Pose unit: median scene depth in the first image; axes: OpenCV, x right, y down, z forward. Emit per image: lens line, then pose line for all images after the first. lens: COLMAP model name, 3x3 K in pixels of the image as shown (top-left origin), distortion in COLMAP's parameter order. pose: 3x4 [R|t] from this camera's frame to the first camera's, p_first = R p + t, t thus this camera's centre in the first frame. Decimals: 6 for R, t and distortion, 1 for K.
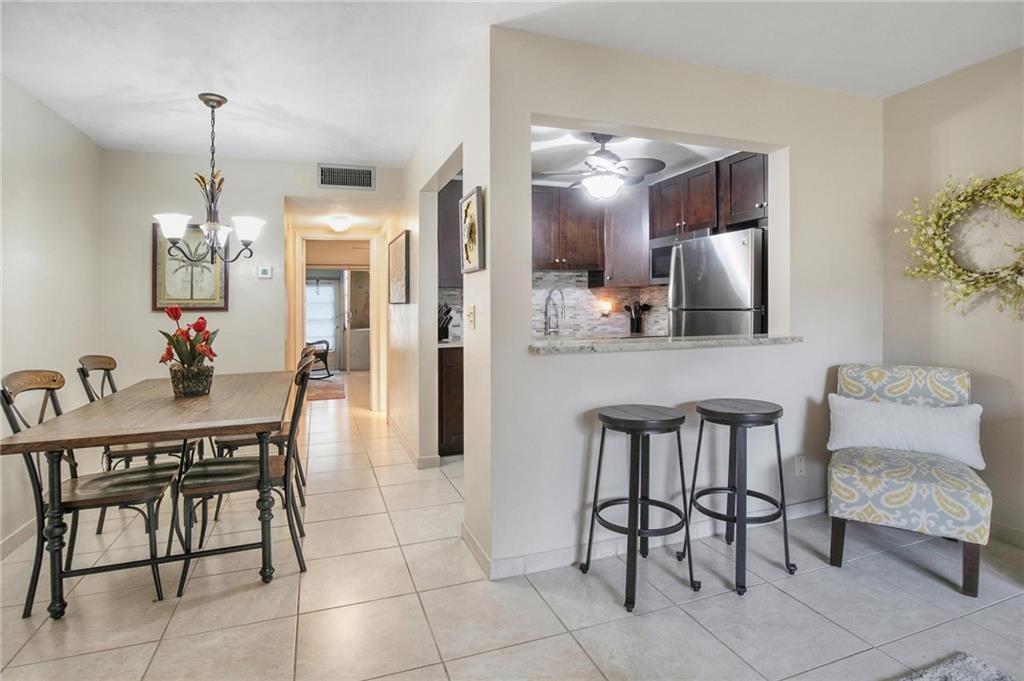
lens RADIAL K [[458.1, 0, 450.6], [0, 458.1, 292.7], [0, 0, 1]] dist [-0.025260, -0.000002]
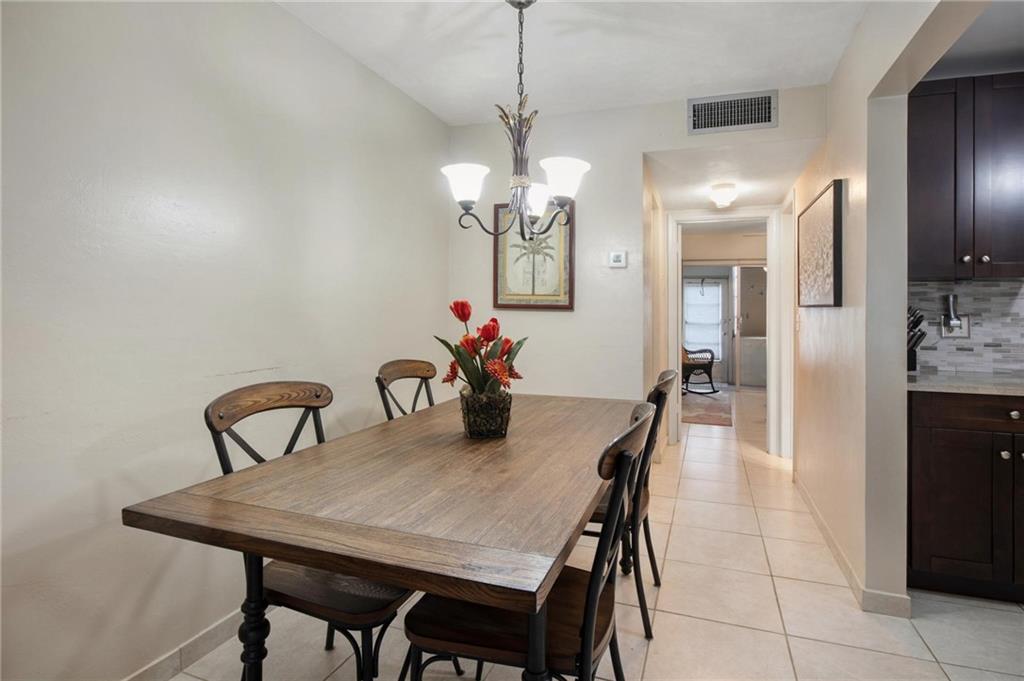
lens RADIAL K [[463.3, 0, 574.2], [0, 463.3, 290.0], [0, 0, 1]] dist [-0.016043, 0.000035]
pose [[0.844310, 0.004030, -0.535839, -0.055017], [-0.010392, 0.999907, -0.008855, 0.010265], [0.535754, 0.013045, 0.844274, 0.287612]]
